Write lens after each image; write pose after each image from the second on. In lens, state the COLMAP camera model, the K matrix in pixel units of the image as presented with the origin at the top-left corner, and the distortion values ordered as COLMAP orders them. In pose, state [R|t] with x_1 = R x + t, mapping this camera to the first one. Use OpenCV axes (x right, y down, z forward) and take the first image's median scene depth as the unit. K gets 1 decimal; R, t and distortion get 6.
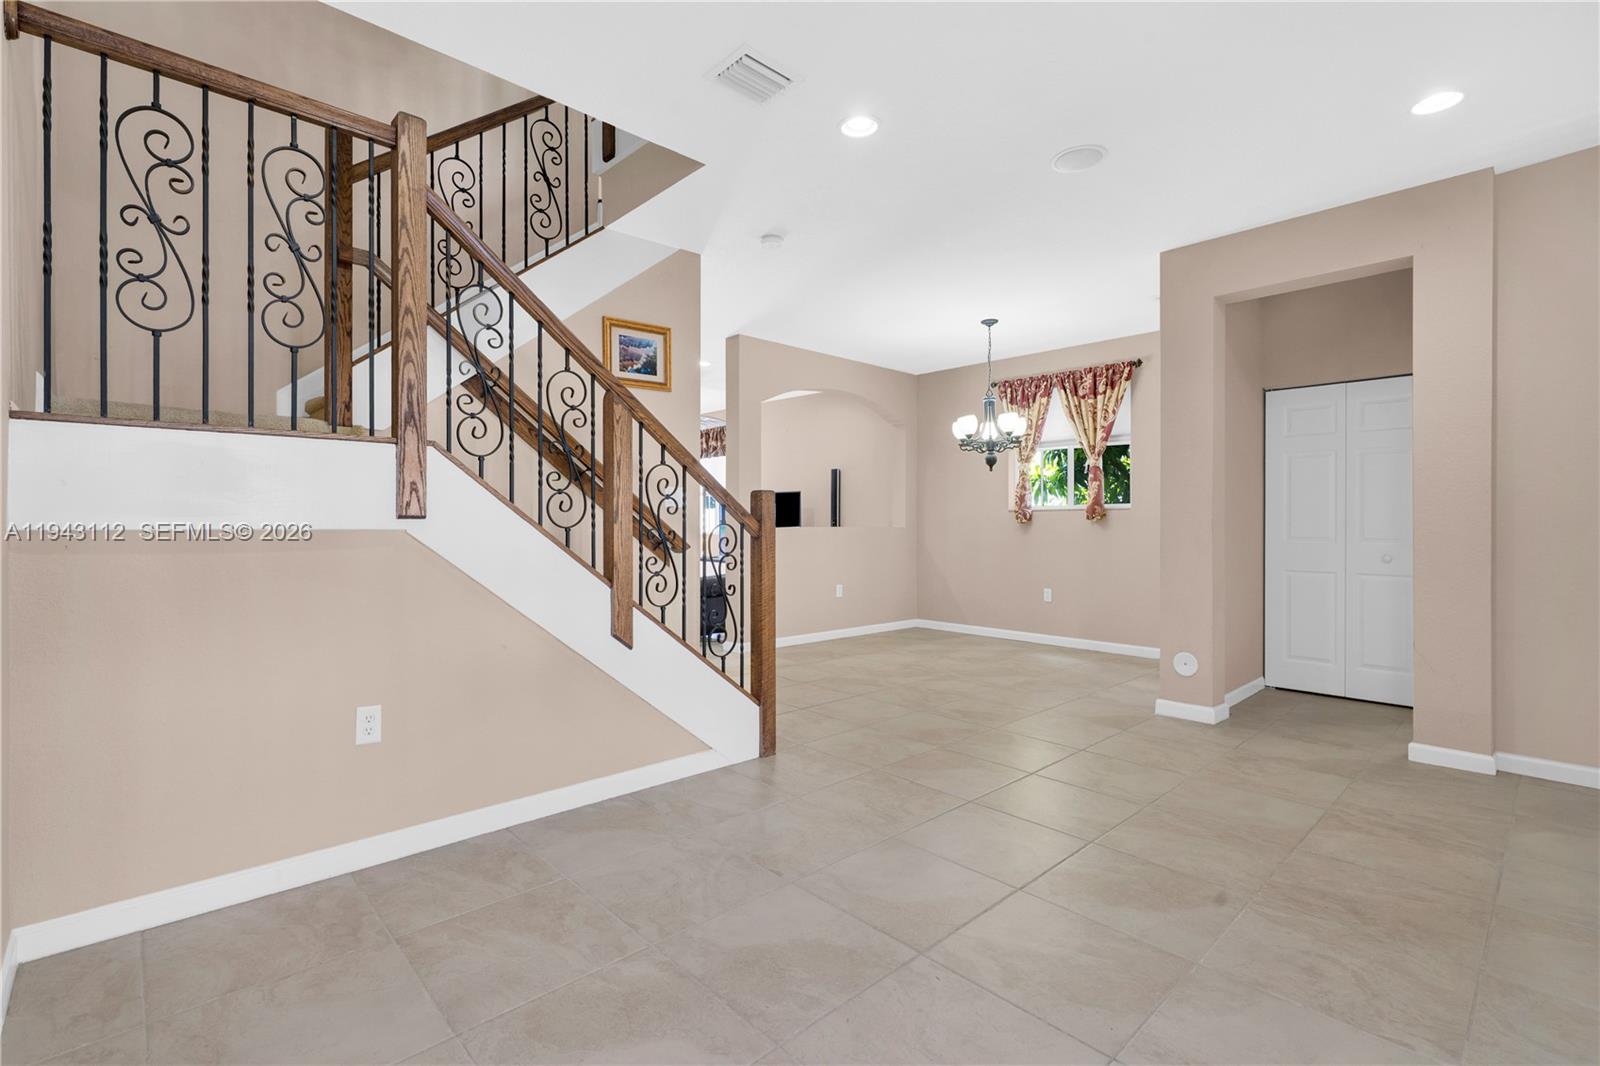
lens RADIAL K [[731.5, 0, 823.4], [0, 731.5, 524.0], [0, 0, 1]] dist [0.000371, 0.000073]
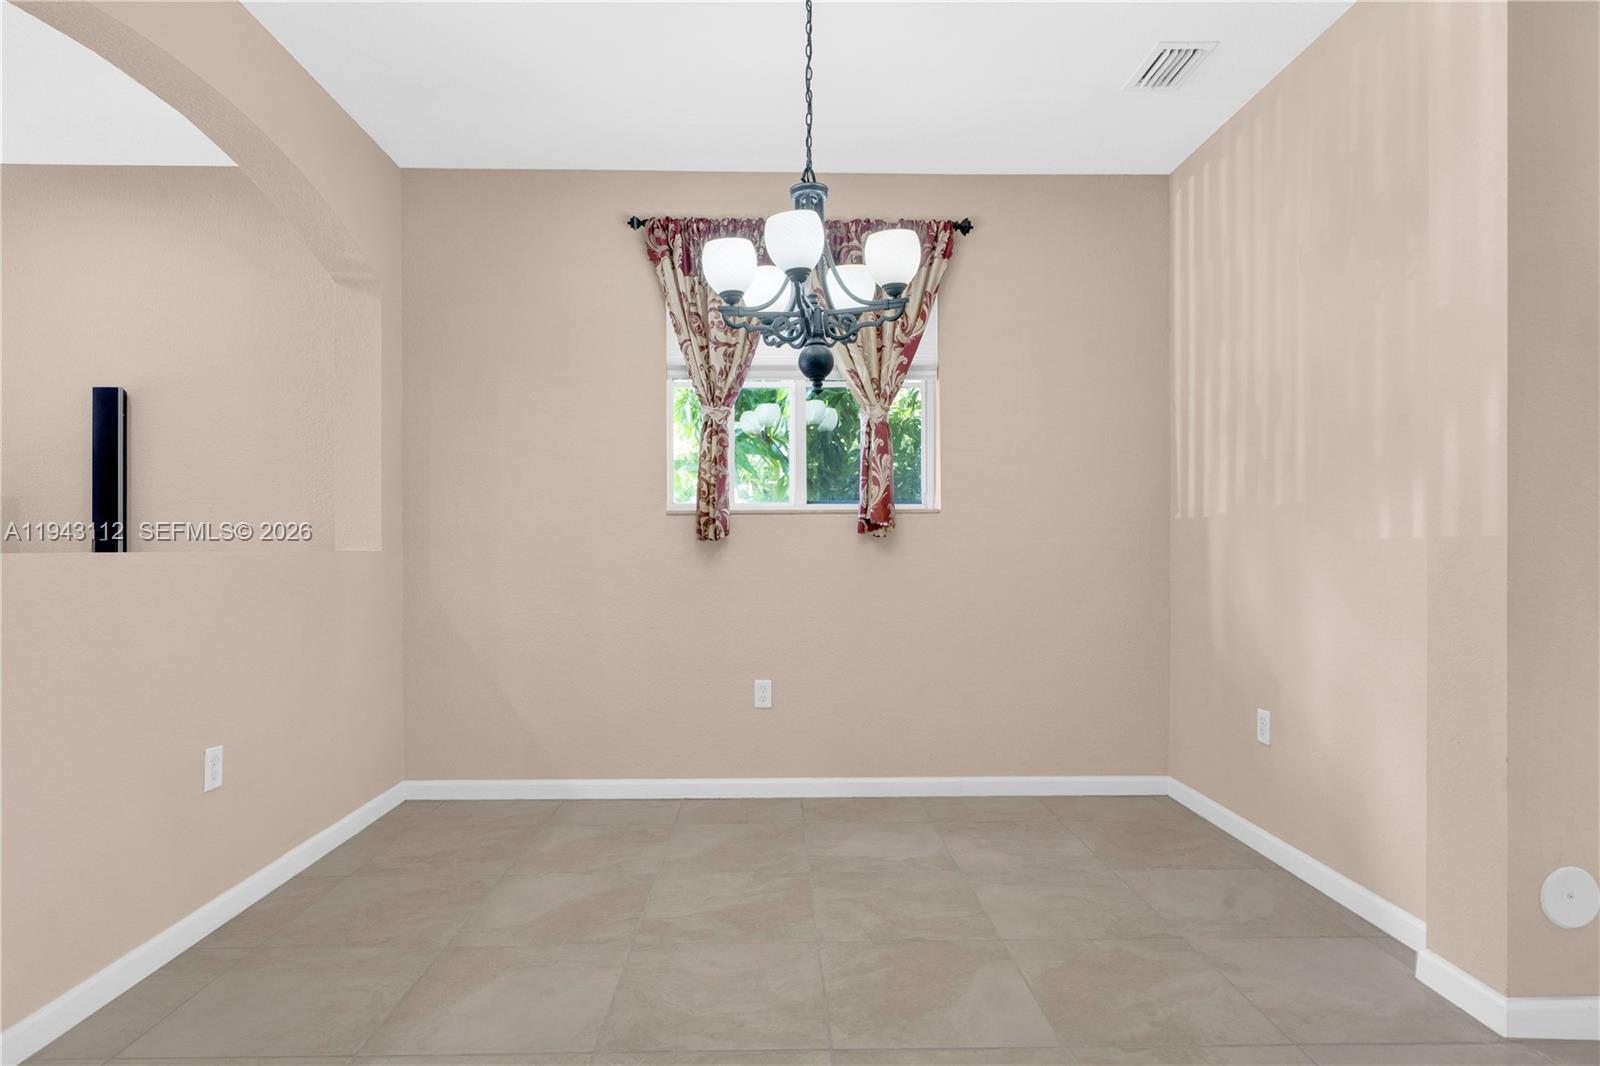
lens RADIAL K [[836.4, 0, 798.6], [0, 836.4, 538.2], [0, 0, 1]] dist [0.001667, 0.000721]
pose [[0.681093, 0.006273, 0.732170, -0.153264], [0.002279, 0.999940, -0.010687, 0.007204], [-0.732194, 0.008948, 0.681038, 1.397730]]
